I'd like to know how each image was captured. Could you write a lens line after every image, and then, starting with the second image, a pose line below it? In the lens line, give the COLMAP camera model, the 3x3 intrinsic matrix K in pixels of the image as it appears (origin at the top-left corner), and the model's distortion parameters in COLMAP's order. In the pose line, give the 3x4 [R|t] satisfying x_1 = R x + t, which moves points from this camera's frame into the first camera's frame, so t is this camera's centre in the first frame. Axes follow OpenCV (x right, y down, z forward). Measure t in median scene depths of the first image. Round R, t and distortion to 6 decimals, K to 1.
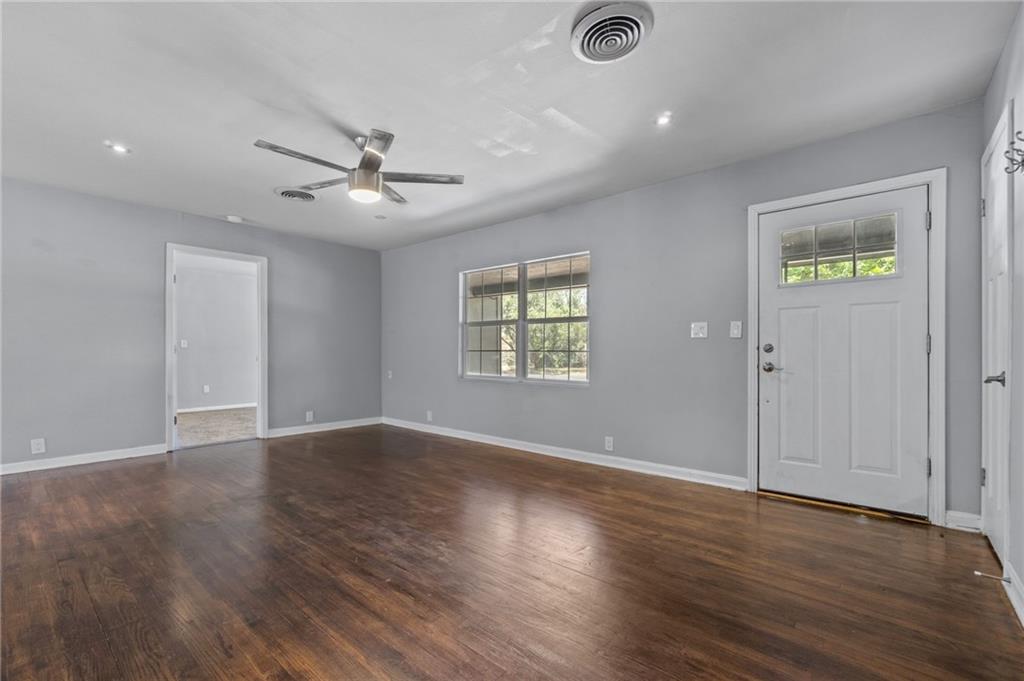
lens RADIAL K [[442.3, 0, 511.4], [0, 442.3, 350.1], [0, 0, 1]] dist [0.000322, 0.000136]
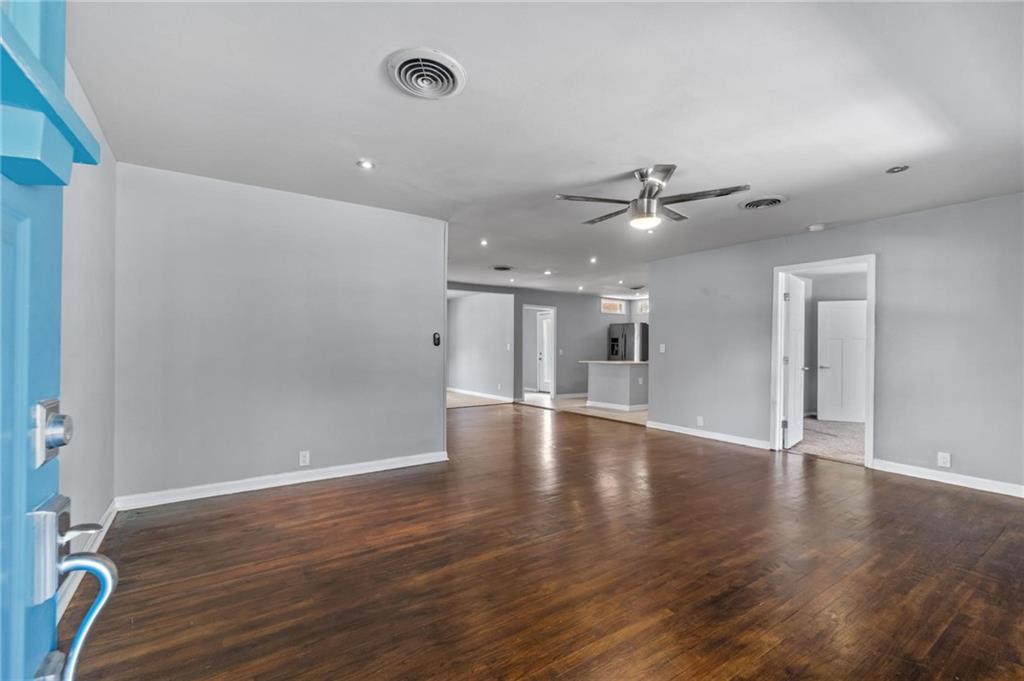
lens RADIAL K [[444.7, 0, 514.2], [0, 444.7, 346.2], [0, 0, 1]] dist [0.012492, -0.000016]
pose [[-0.247015, -0.004728, -0.969000, 0.789589], [-0.006256, 0.999975, -0.003285, -0.046558], [0.968991, 0.005250, -0.247038, 0.975817]]
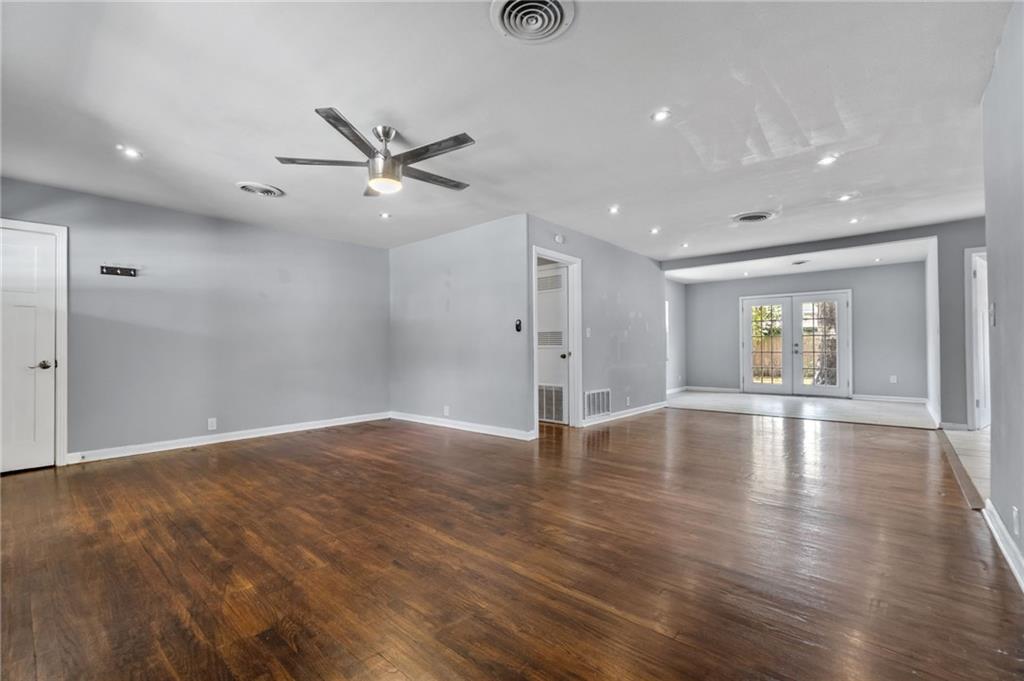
lens RADIAL K [[444.7, 0, 514.2], [0, 444.7, 346.2], [0, 0, 1]] dist [0.012492, -0.000016]
pose [[-0.999827, 0.010029, 0.015654, -0.629710], [0.009923, 0.999927, -0.006853, 0.011793], [-0.015721, -0.006696, -0.999854, 1.990736]]
